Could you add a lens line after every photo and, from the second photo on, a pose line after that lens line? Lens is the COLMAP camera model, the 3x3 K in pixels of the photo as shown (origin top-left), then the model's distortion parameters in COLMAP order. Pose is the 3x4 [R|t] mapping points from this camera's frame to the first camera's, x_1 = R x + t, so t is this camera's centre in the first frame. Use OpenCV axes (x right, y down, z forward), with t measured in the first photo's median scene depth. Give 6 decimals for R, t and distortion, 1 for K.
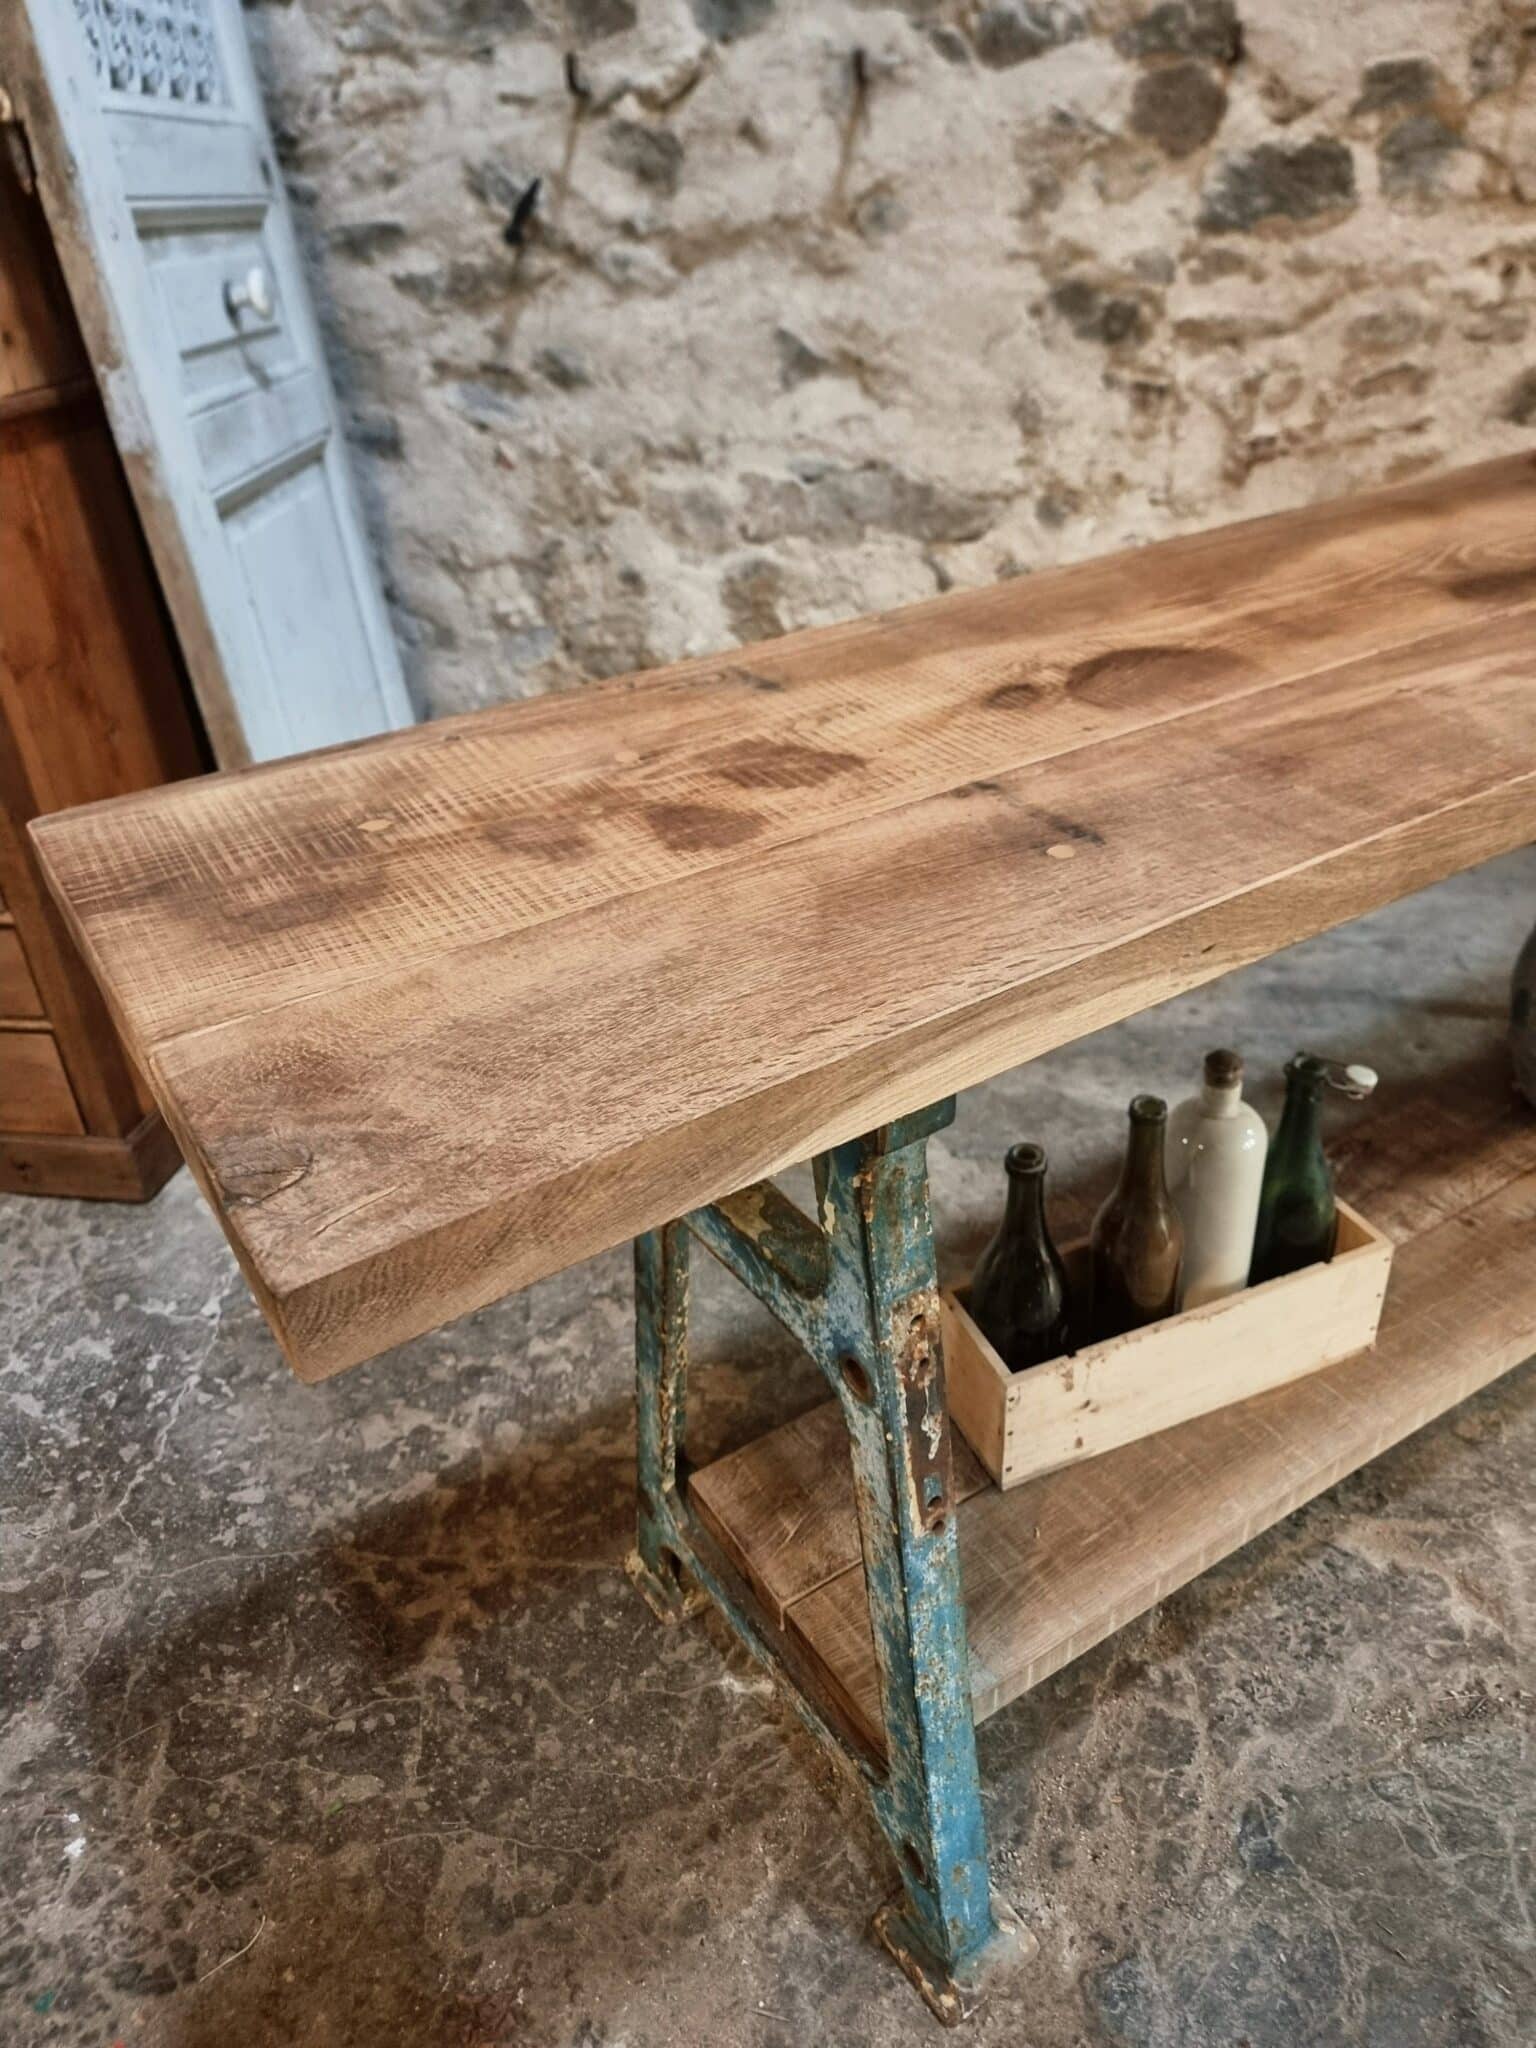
lens RADIAL K [[1445.4, 0, 773.0], [0, 1445.4, 1031.5], [0, 0, 1]] dist [0.056912, -0.061520]
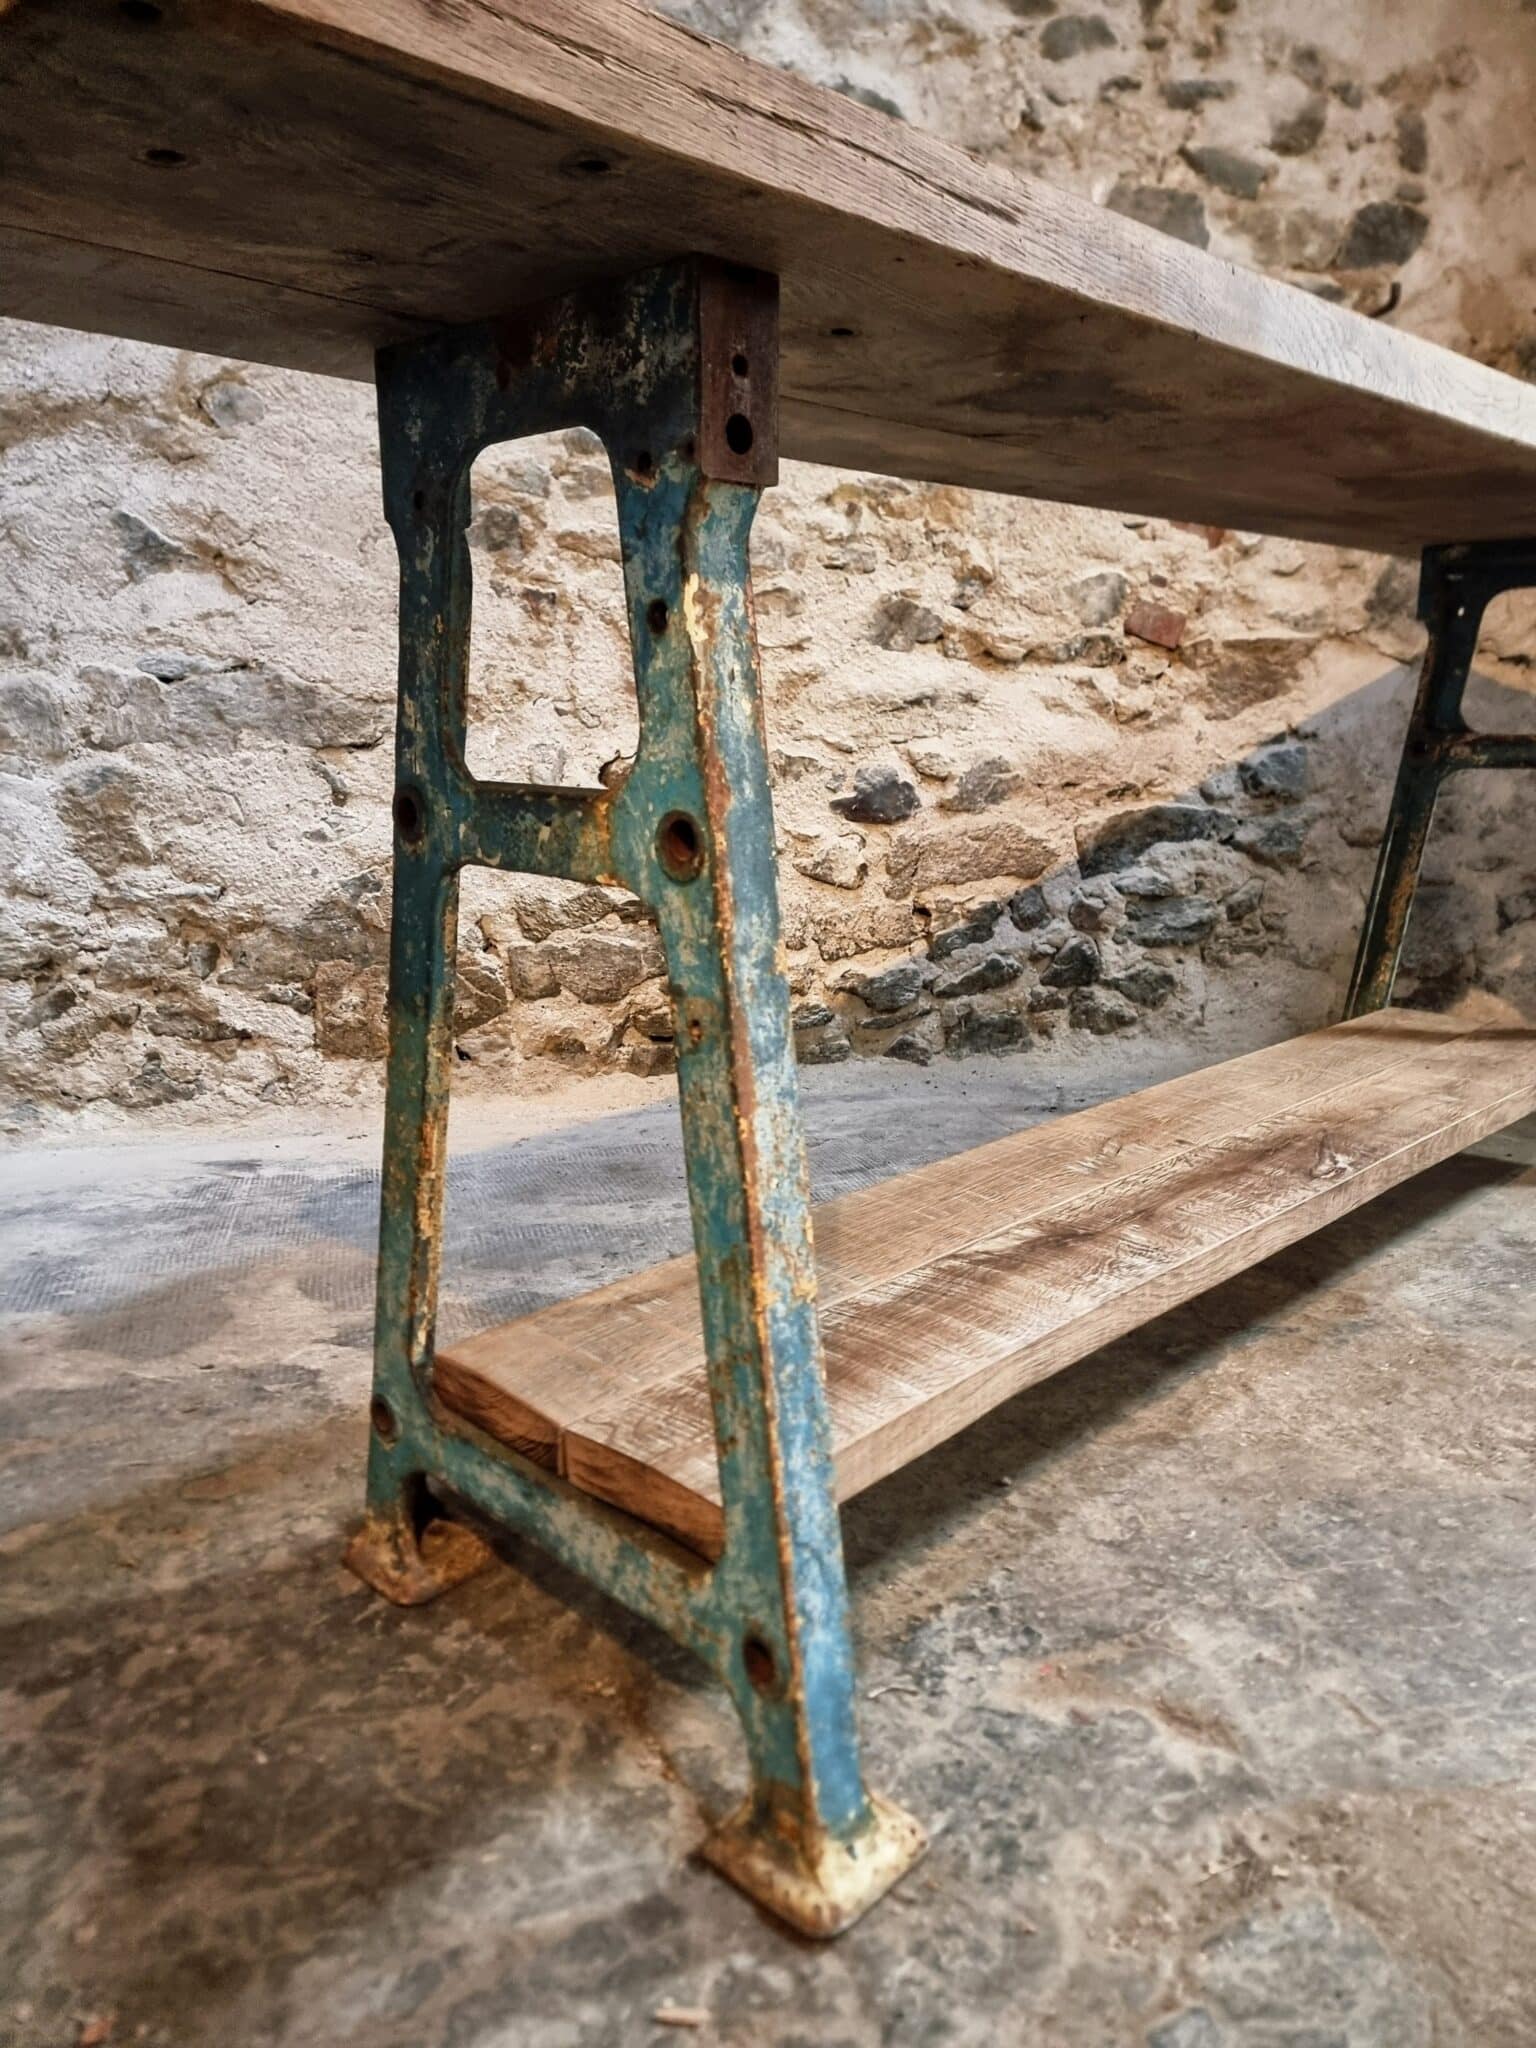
lens RADIAL K [[1425.4, 0, 770.3], [0, 1425.4, 1021.1], [0, 0, 1]] dist [0.071959, -0.072417]
pose [[0.929146, -0.040297, 0.367510, 0.039392], [0.166664, 0.932963, -0.319065, 0.167813], [-0.330016, 0.357709, 0.873575, 0.227006]]
